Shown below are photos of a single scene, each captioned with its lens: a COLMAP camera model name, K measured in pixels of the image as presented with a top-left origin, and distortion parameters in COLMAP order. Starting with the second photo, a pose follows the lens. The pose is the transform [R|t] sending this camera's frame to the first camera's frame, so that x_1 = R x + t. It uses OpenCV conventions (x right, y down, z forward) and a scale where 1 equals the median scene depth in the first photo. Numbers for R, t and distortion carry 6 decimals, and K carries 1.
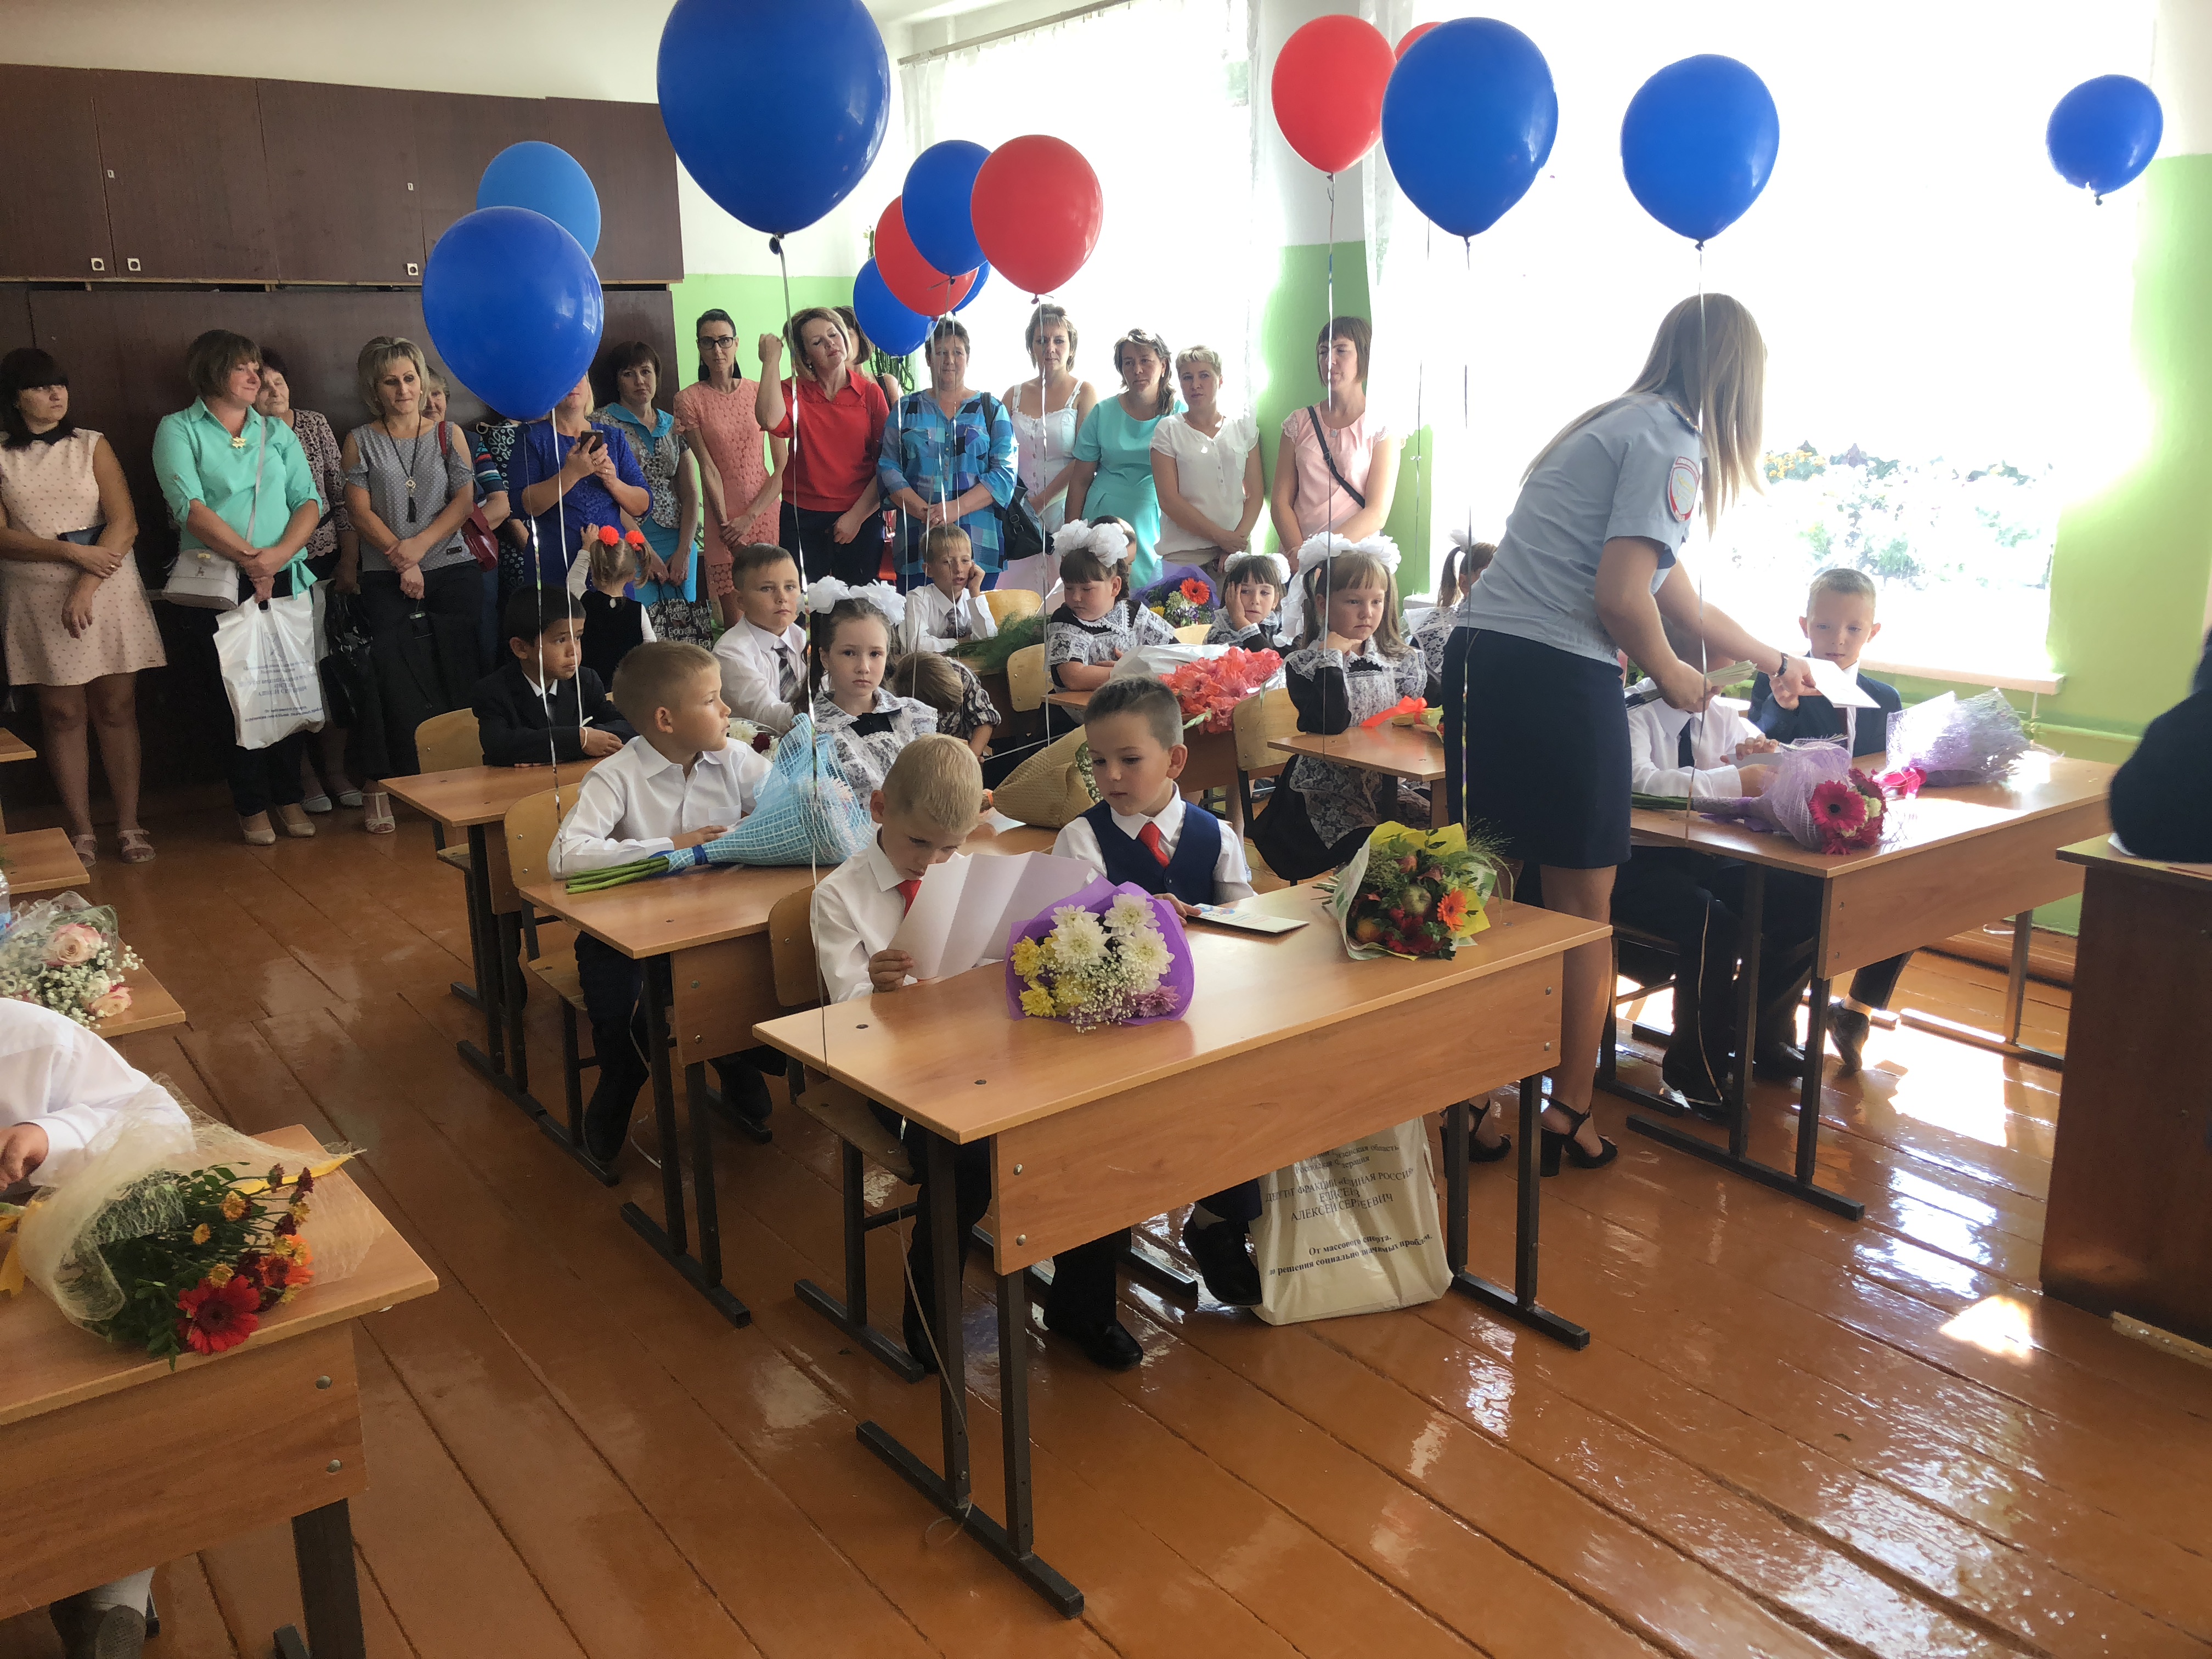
lens RADIAL K [[1810.7, 0, 1097.5], [0, 1810.7, 811.1], [0, 0, 1]] dist [0.005315, -0.014304]
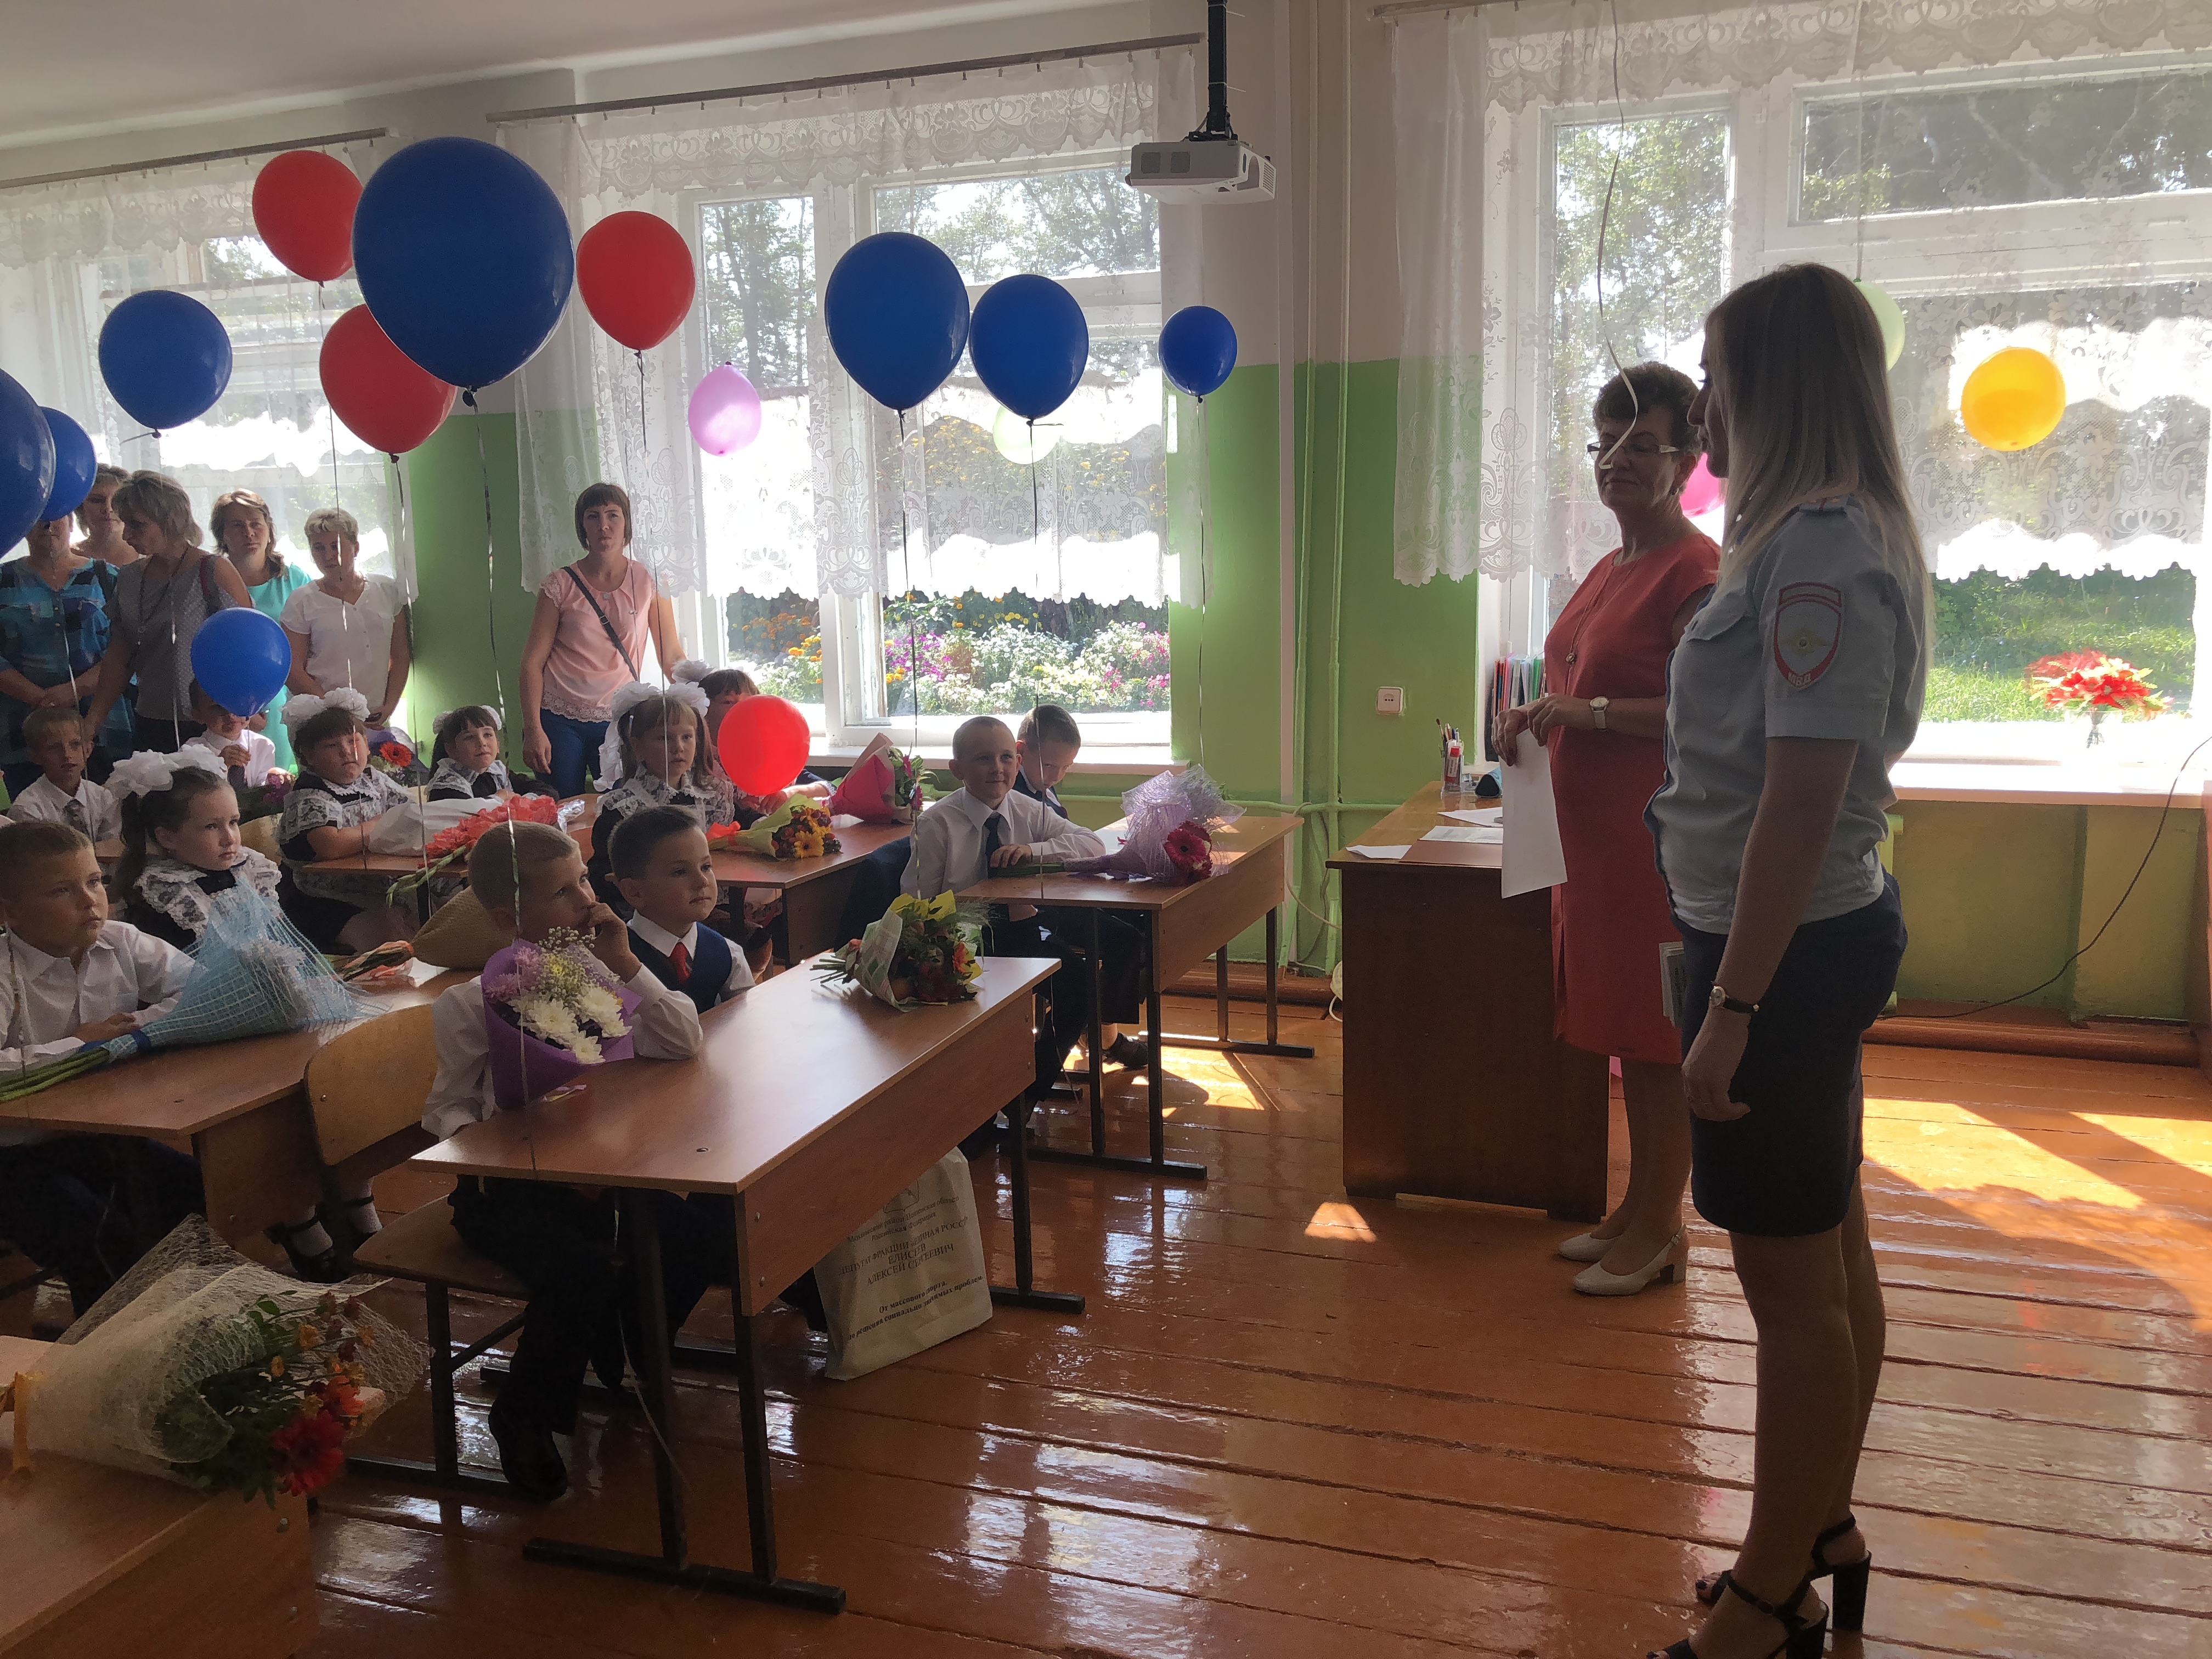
lens RADIAL K [[1810.7, 0, 1095.1], [0, 1810.7, 821.0], [0, 0, 1]] dist [0.005315, -0.014304]
pose [[0.832451, -0.090948, 0.546584, -0.243302], [0.139533, 0.989056, -0.047938, 0.021185], [-0.536242, 0.116172, 0.836031, -0.039126]]
